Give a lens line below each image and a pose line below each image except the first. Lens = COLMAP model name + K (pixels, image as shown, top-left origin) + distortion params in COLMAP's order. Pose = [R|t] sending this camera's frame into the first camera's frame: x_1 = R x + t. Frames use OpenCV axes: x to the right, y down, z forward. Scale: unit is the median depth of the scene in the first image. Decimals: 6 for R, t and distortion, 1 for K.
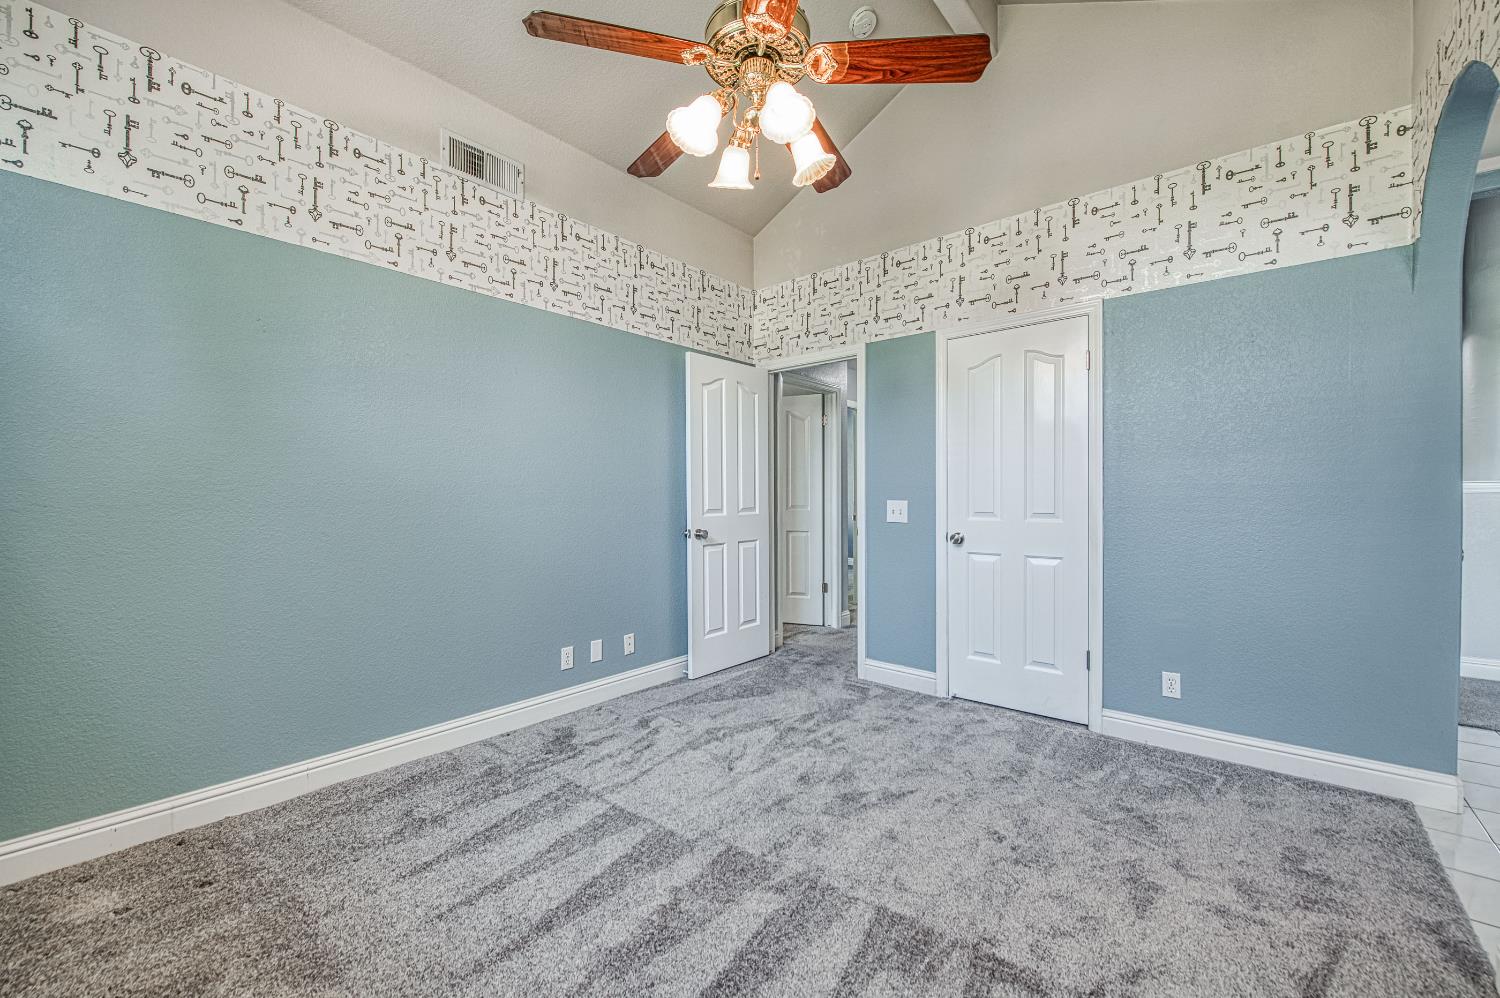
lens RADIAL K [[611.5, 0, 754.2], [0, 611.5, 504.3], [0, 0, 1]] dist [0.009198, -0.009607]
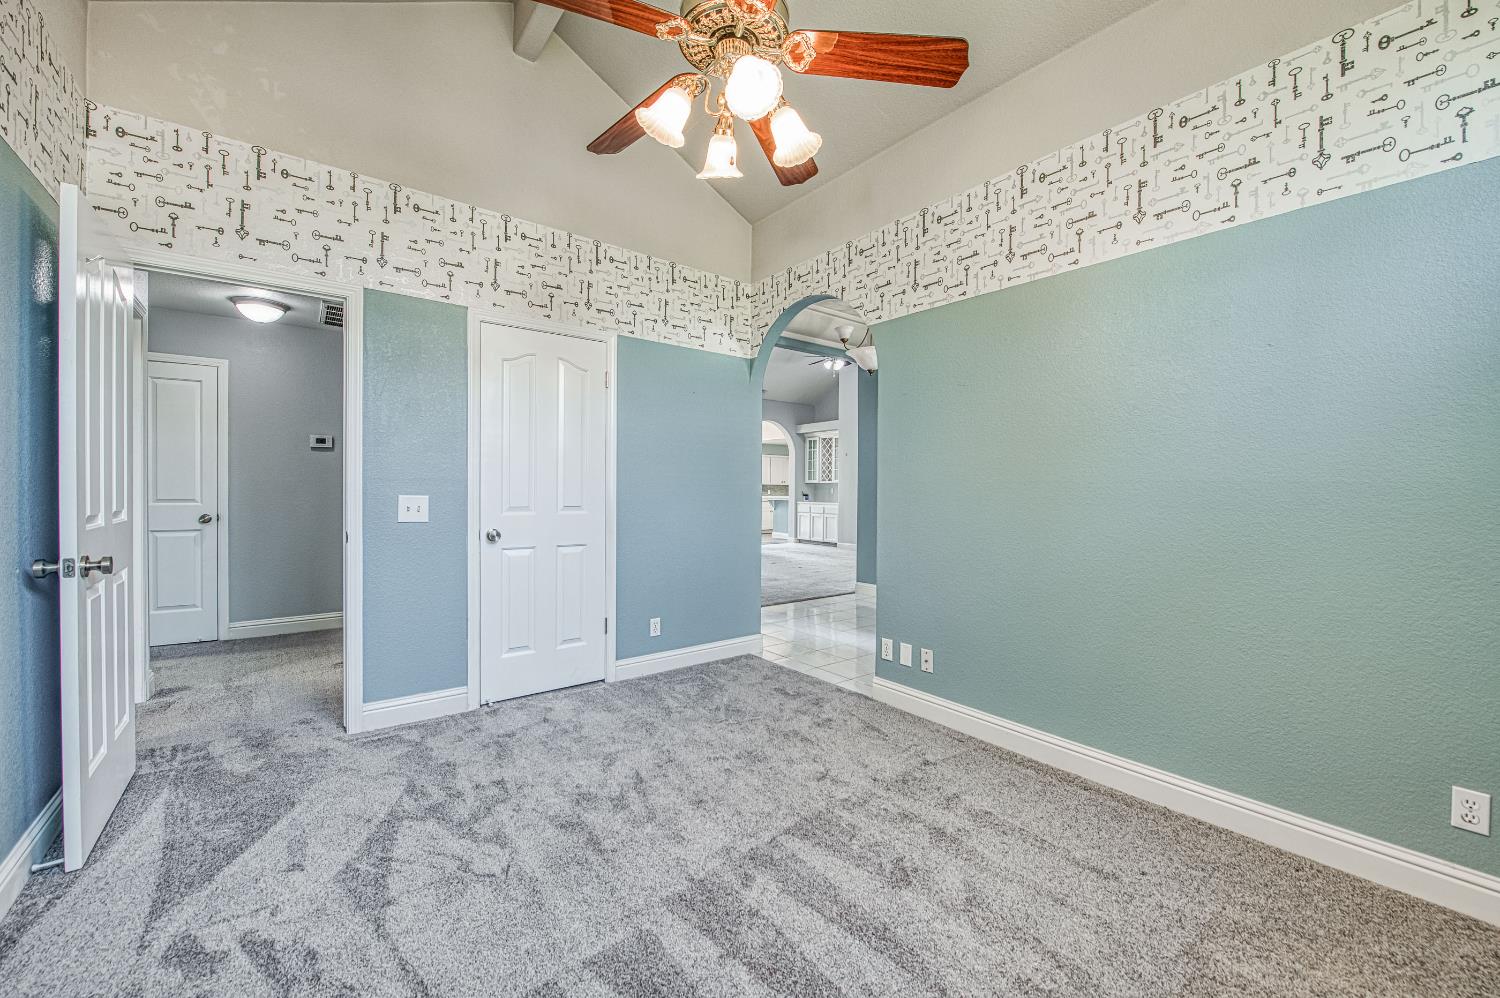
lens RADIAL K [[599.6, 0, 746.8], [0, 599.6, 500.6], [0, 0, 1]] dist [-0.002189, -0.000442]
pose [[0.197783, -0.014051, 0.980145, -0.536527], [0.005713, 0.999897, 0.013181, -0.008475], [-0.980229, 0.002993, 0.197843, 0.462389]]
